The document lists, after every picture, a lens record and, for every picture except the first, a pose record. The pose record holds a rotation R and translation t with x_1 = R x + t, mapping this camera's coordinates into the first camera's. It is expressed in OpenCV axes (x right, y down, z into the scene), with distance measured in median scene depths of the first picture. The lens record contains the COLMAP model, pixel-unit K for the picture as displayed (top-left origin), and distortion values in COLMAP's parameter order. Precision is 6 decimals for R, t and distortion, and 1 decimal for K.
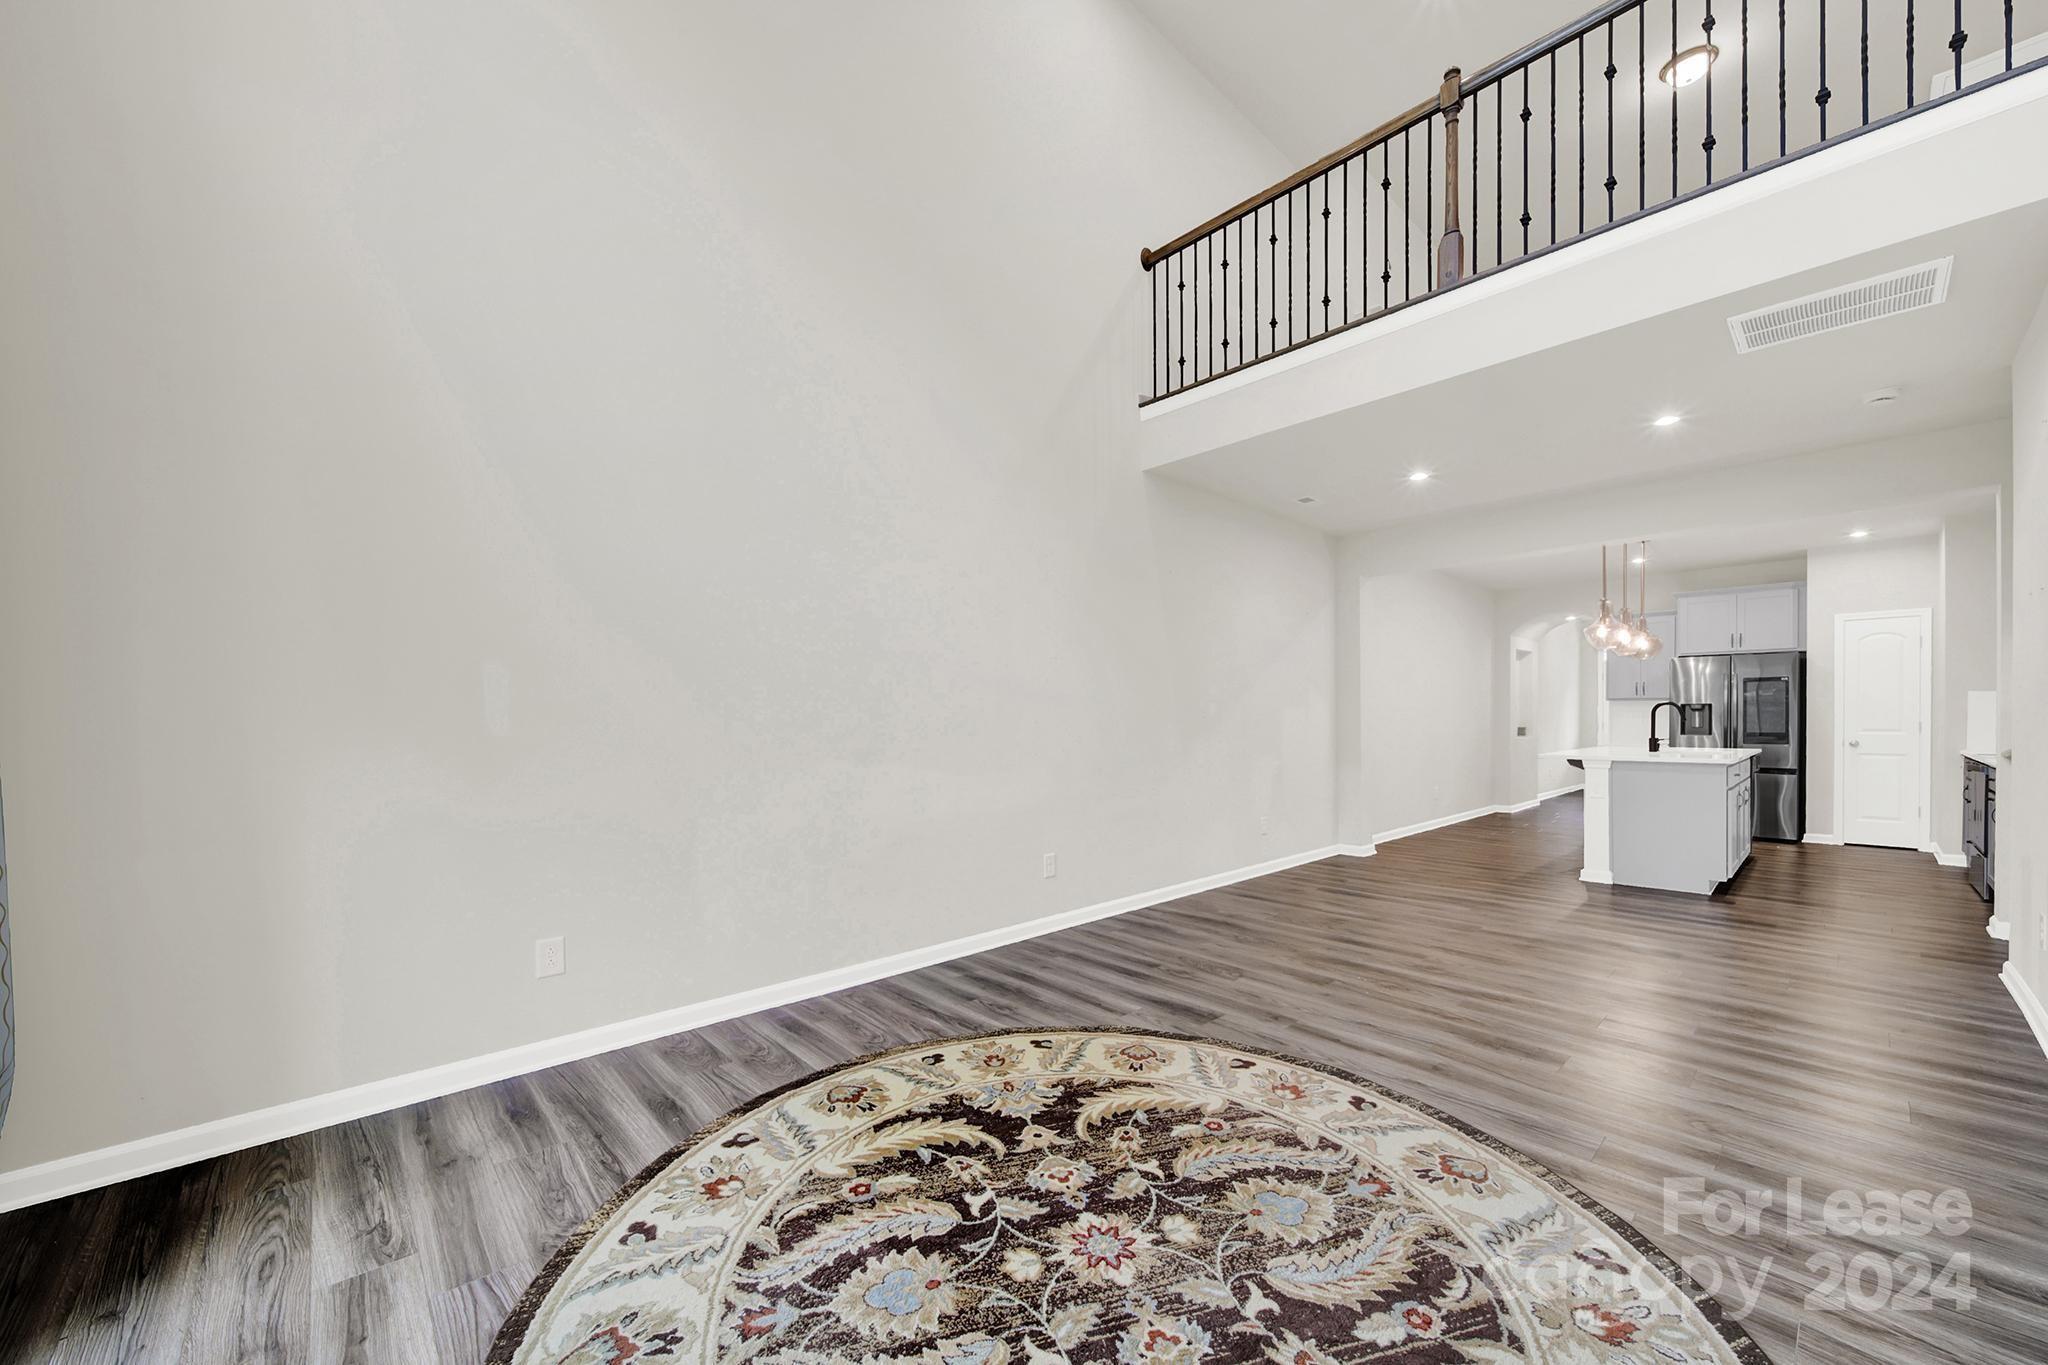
lens RADIAL K [[759.0, 0, 1023.6], [0, 759.0, 742.6], [0, 0, 1]] dist [-0.000142, 0.000019]
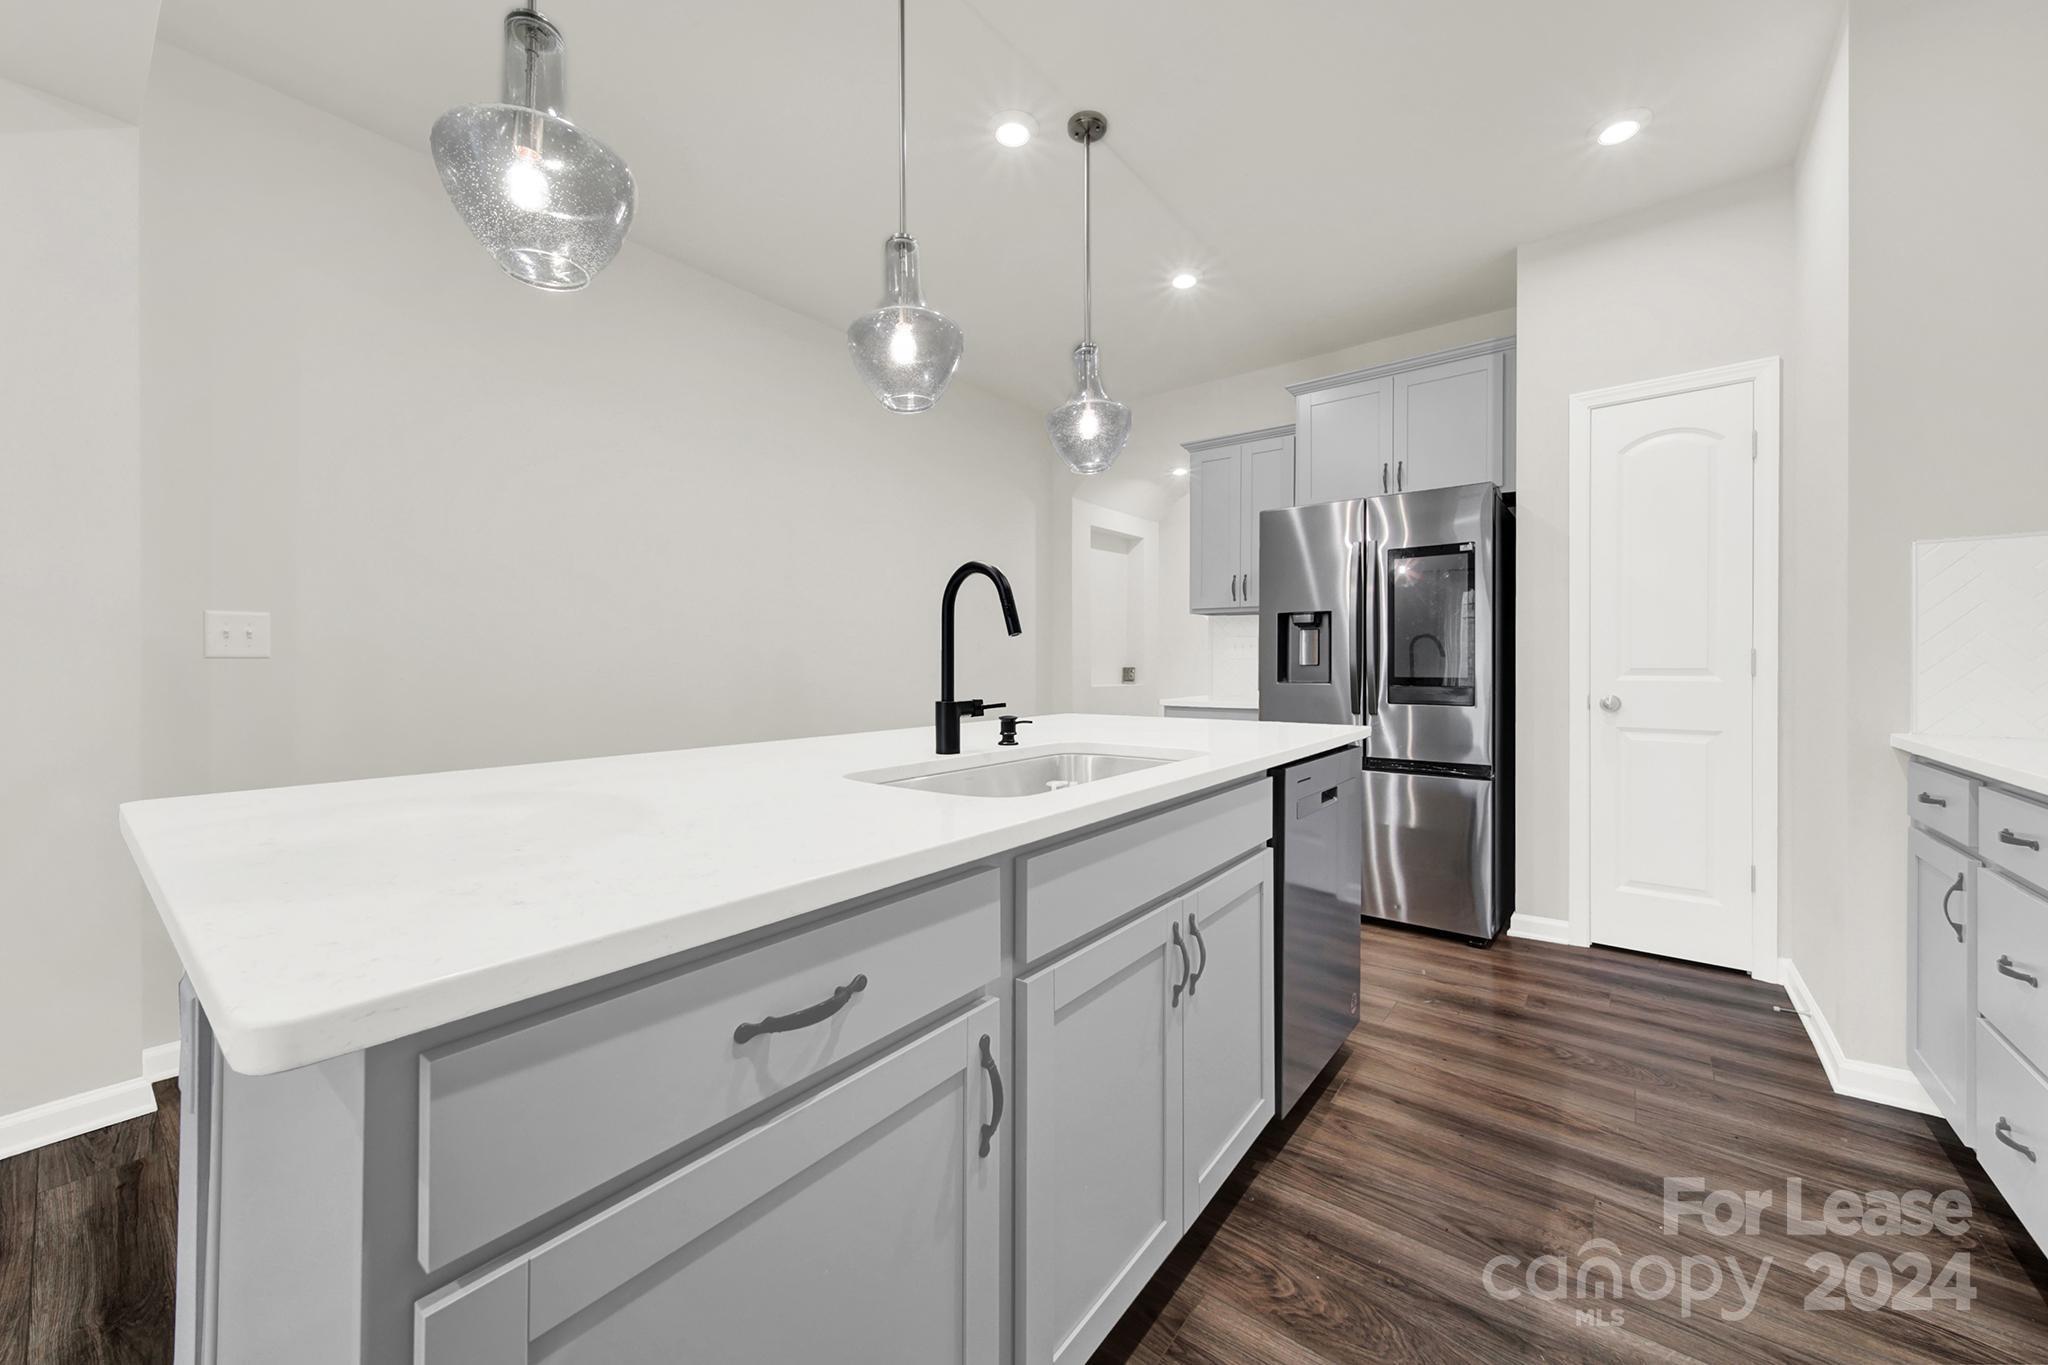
lens RADIAL K [[751.9, 0, 1017.8], [0, 751.9, 678.8], [0, 0, 1]] dist [-0.000450, -0.000162]
pose [[0.987374, -0.006811, 0.158259, 0.688078], [0.007751, 0.999956, -0.005323, -0.011630], [-0.158216, 0.006483, 0.987383, 0.626467]]
